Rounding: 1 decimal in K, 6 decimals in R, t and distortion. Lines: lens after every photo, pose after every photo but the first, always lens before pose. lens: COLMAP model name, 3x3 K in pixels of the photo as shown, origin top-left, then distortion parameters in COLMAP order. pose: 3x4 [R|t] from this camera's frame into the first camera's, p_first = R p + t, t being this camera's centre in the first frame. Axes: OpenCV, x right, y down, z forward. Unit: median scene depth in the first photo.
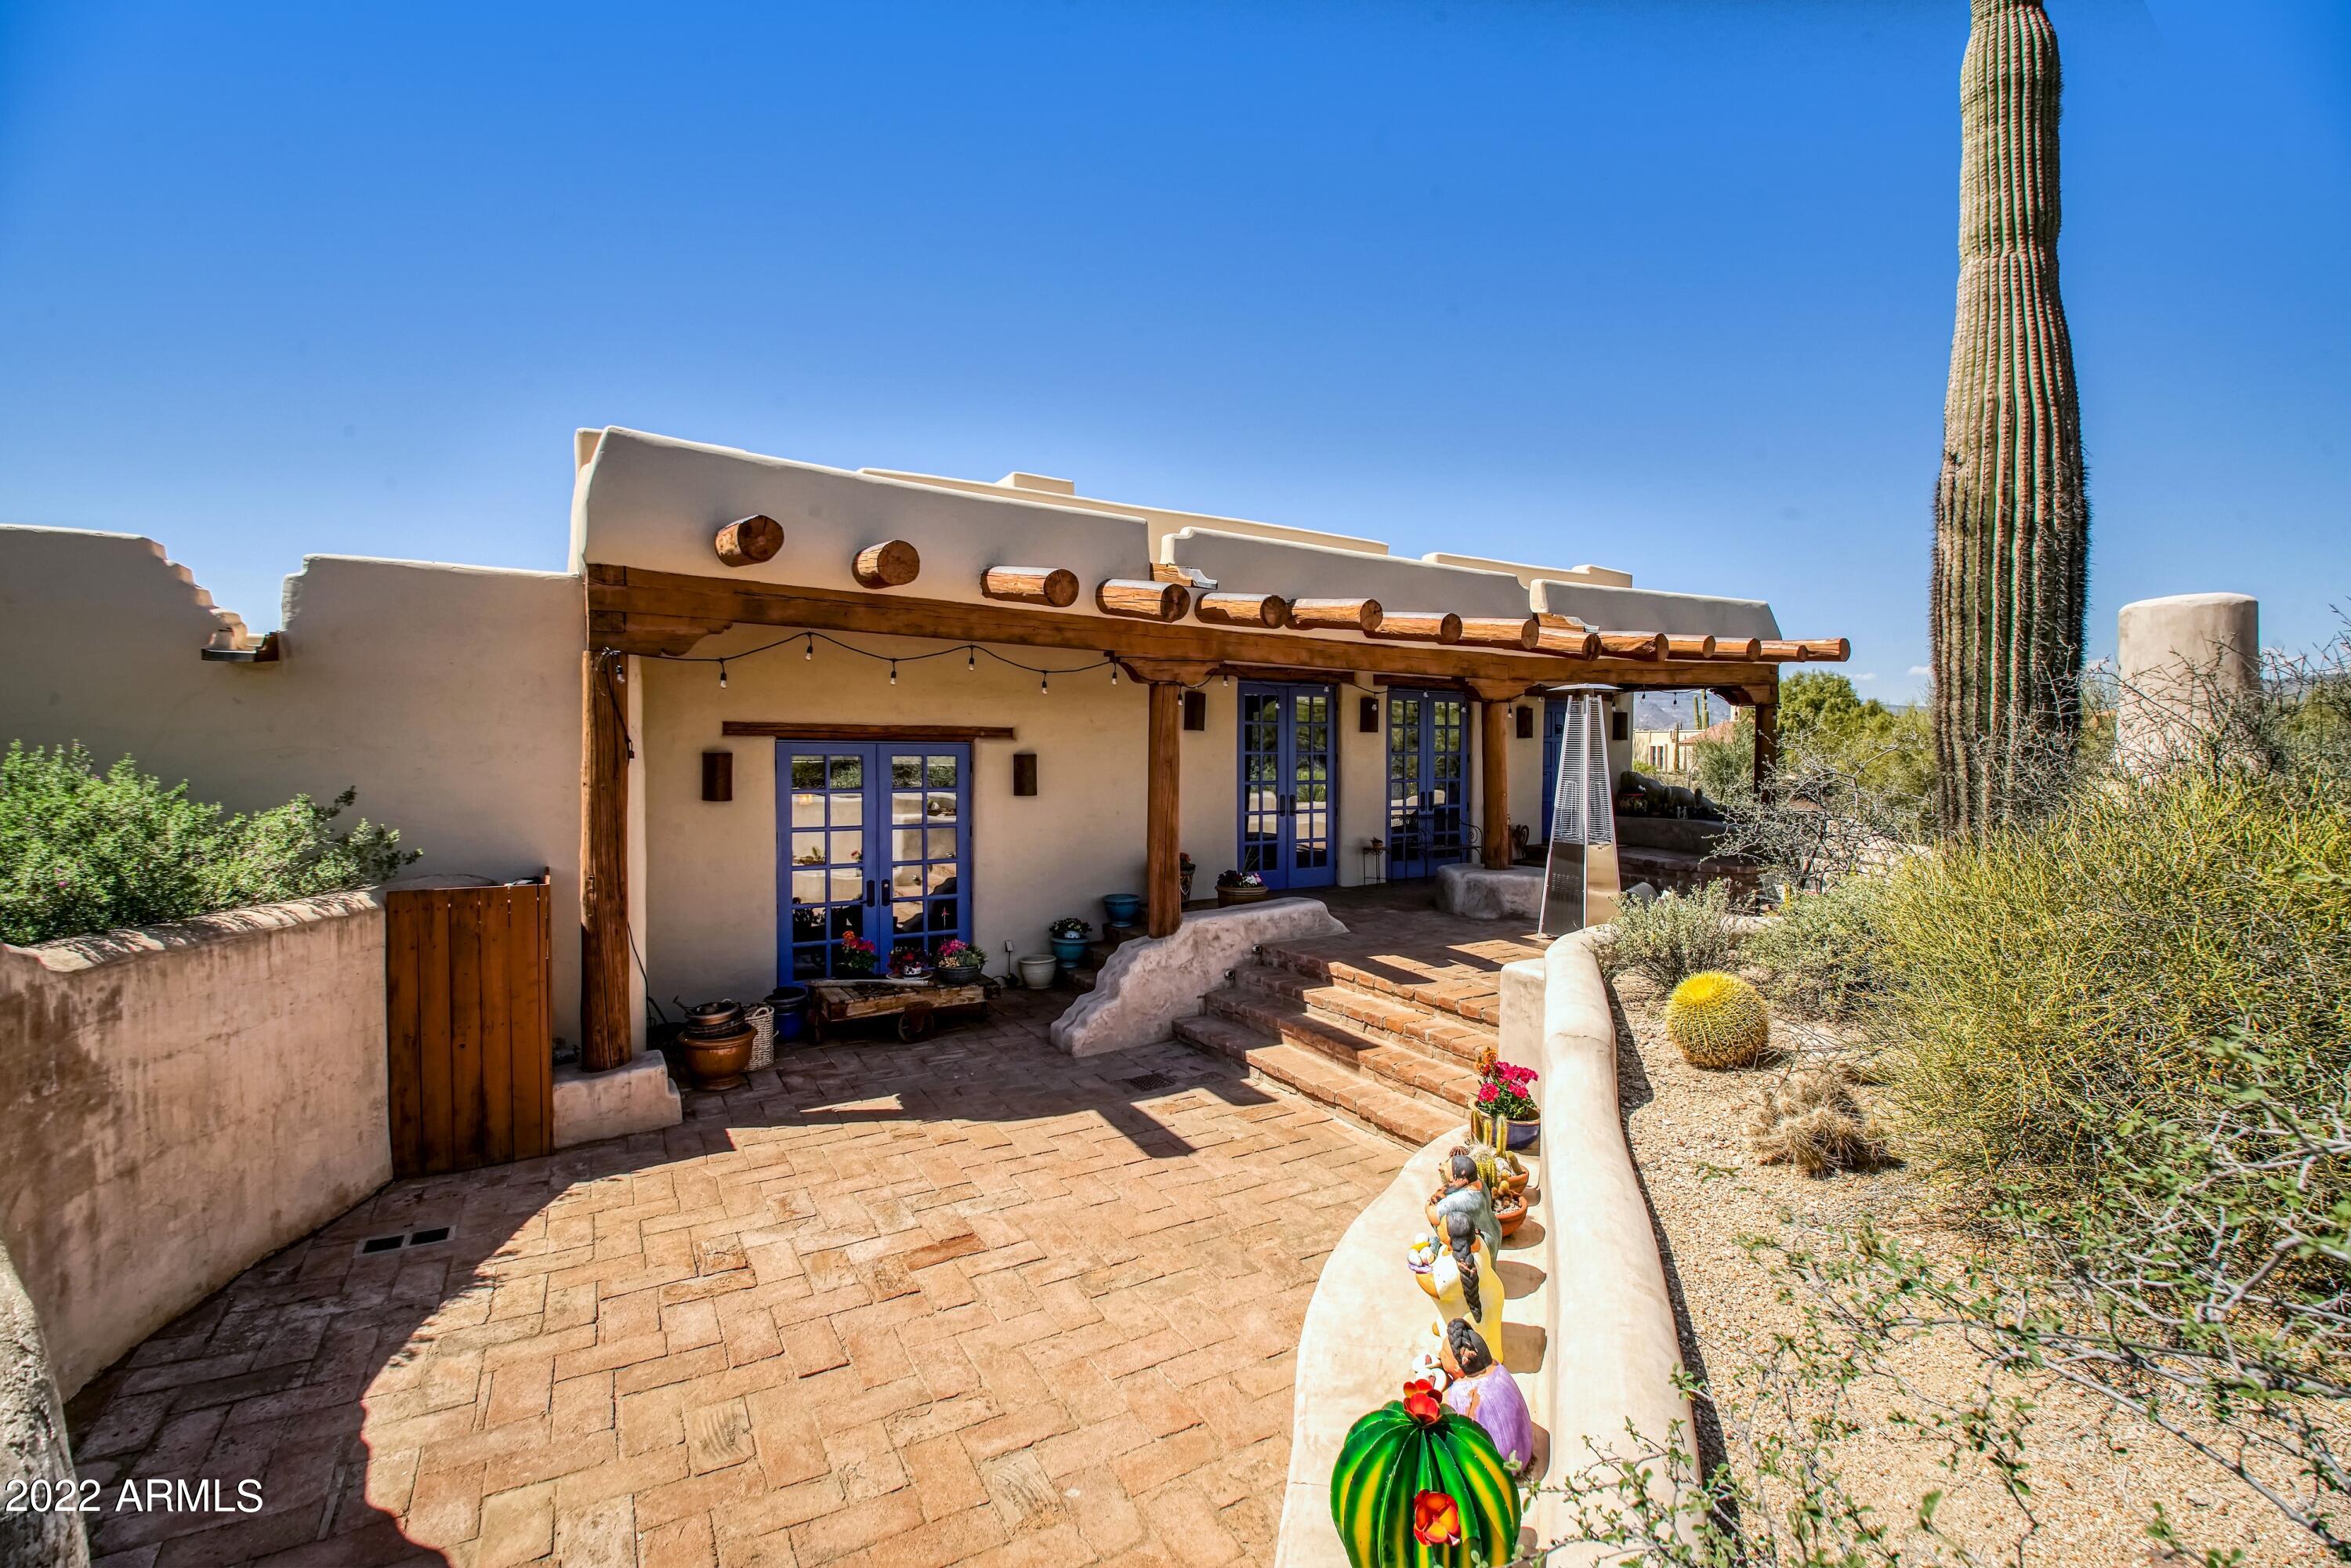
lens RADIAL K [[1074.1, 0, 1193.8], [0, 1074.1, 723.1], [0, 0, 1]] dist [-0.011285, -0.001183]
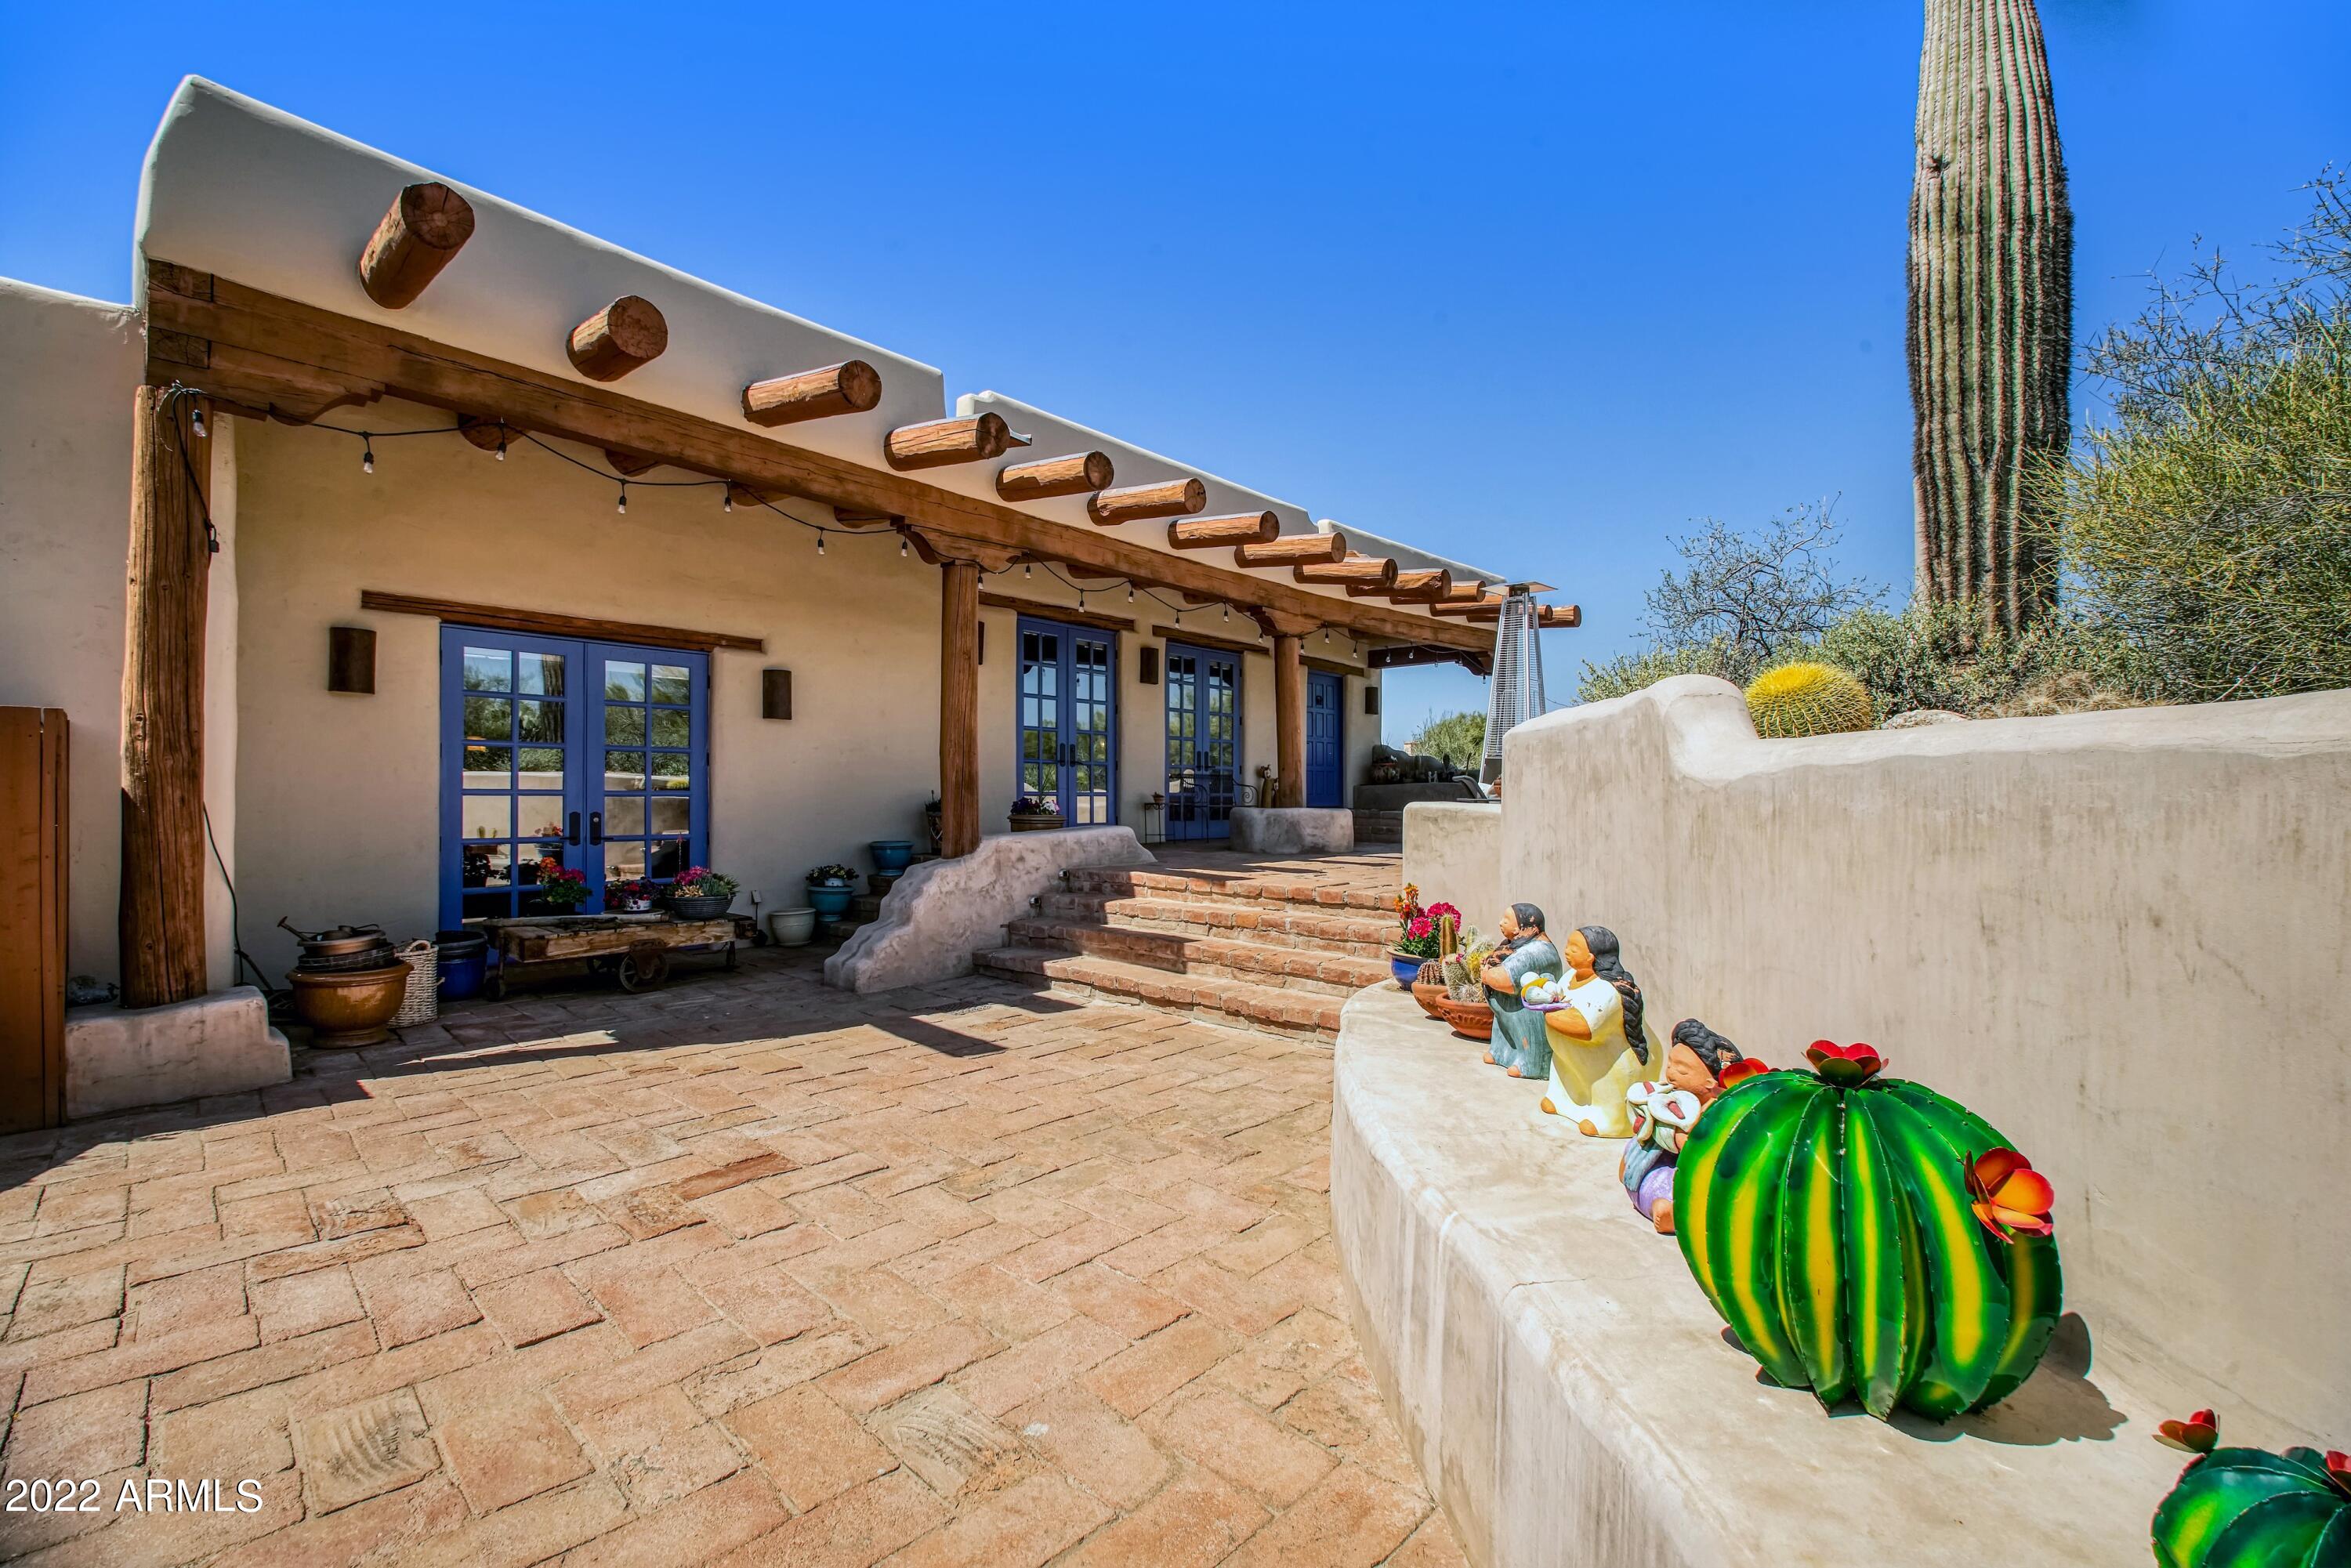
lens RADIAL K [[1026.5, 0, 1189.2], [0, 1026.5, 759.2], [0, 0, 1]] dist [-0.014543, -0.005774]
pose [[0.961990, 0.002313, 0.273076, -0.109924], [0.003889, 0.999747, -0.022167, 0.201676], [-0.273058, 0.022387, 0.961737, 0.233101]]
